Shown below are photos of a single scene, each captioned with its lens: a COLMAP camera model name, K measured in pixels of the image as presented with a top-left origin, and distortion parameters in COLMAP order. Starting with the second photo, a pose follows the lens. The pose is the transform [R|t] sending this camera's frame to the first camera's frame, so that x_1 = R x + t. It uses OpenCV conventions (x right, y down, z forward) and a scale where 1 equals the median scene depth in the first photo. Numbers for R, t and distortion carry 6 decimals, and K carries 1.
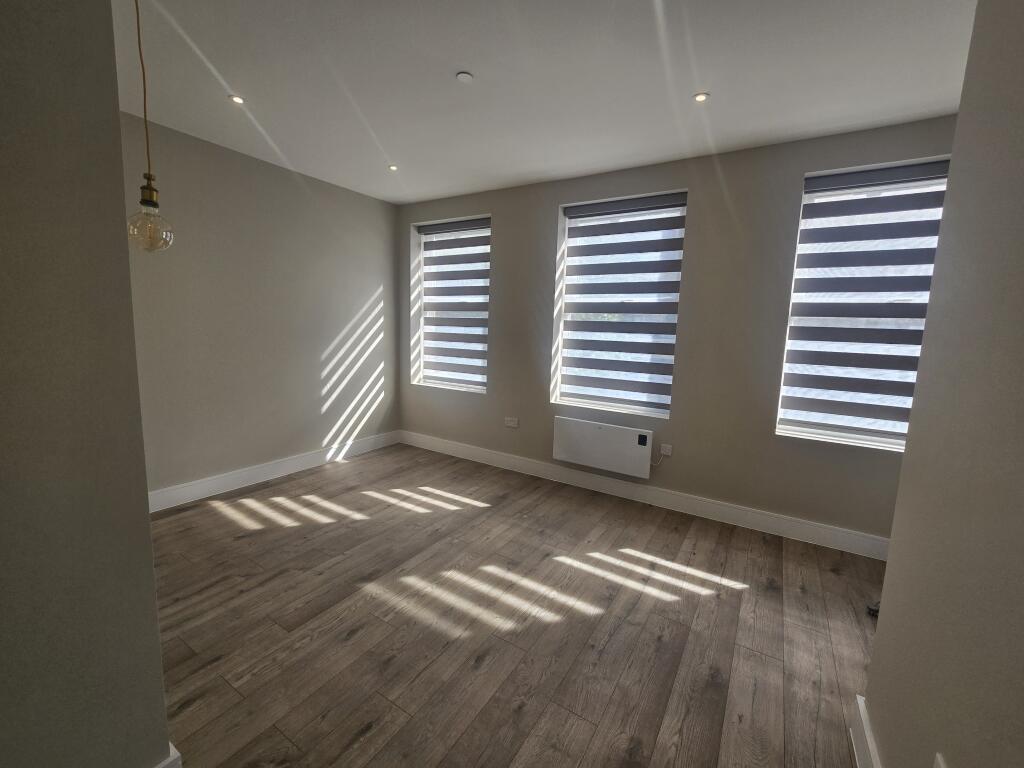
lens RADIAL K [[419.0, 0, 510.8], [0, 419.0, 383.2], [0, 0, 1]] dist [-0.001859, -0.000146]
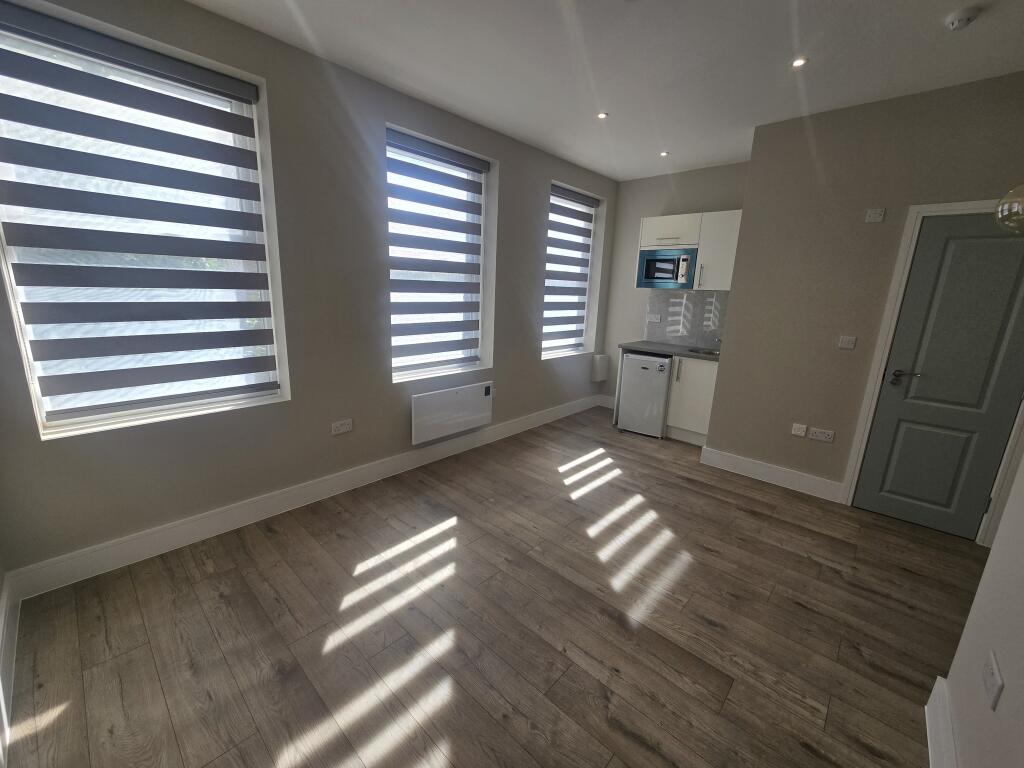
lens RADIAL K [[419.0, 0, 510.8], [0, 419.0, 383.2], [0, 0, 1]] dist [-0.001859, -0.000146]
pose [[0.190428, -0.246604, 0.950223, -0.945439], [0.104896, 0.967505, 0.230067, -0.173149], [-0.976081, 0.055864, 0.210108, 0.911290]]
